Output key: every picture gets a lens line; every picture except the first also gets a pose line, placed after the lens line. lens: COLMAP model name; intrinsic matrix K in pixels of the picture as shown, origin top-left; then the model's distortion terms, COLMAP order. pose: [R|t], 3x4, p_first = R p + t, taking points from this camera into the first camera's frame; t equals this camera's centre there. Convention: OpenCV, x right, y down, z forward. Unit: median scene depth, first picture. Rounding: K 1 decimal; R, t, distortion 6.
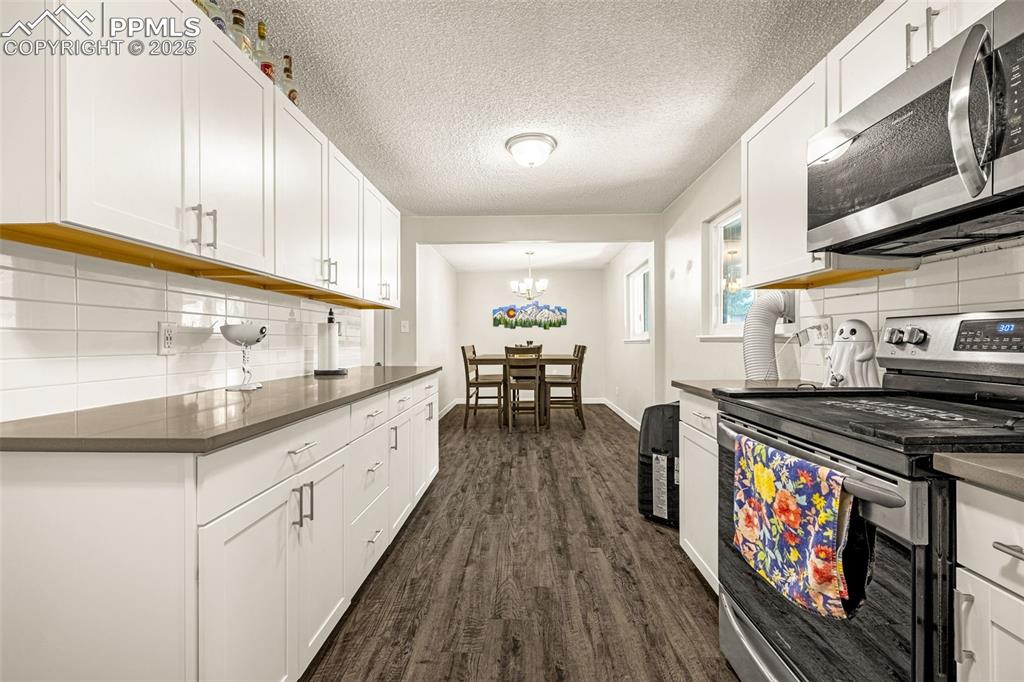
lens RADIAL K [[445.6, 0, 529.0], [0, 445.6, 338.9], [0, 0, 1]] dist [0.014682, 0.000347]
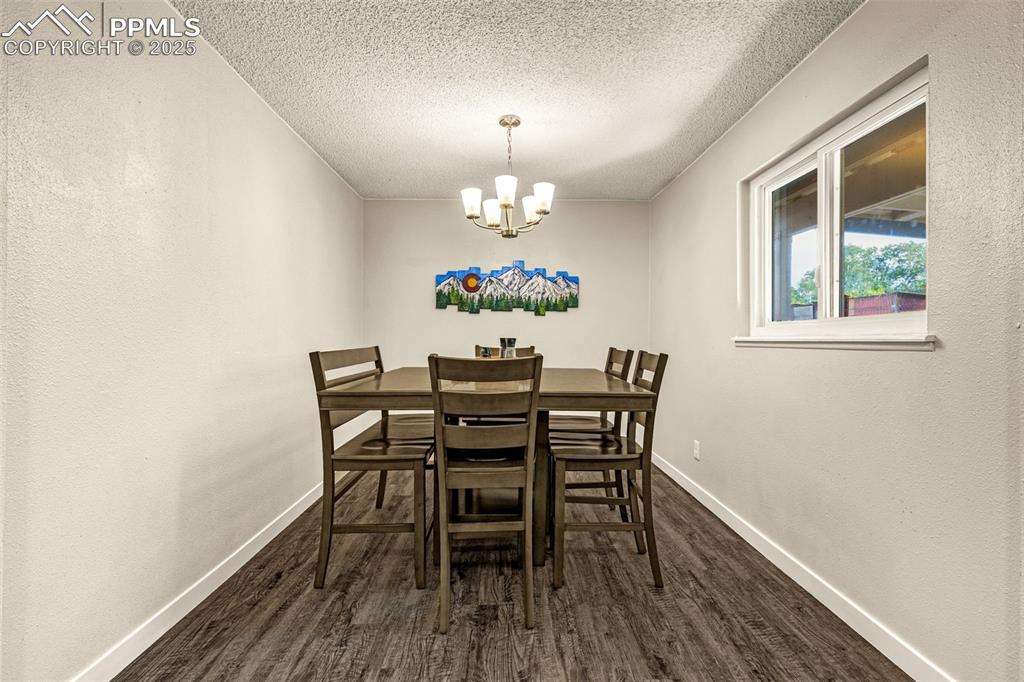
lens RADIAL K [[445.6, 0, 529.0], [0, 445.6, 338.9], [0, 0, 1]] dist [0.014682, 0.000347]
pose [[0.998074, 0.018161, 0.059308, -0.002826], [-0.018375, 0.999826, 0.003073, 0.003846], [-0.059242, -0.004157, 0.998235, 0.490950]]
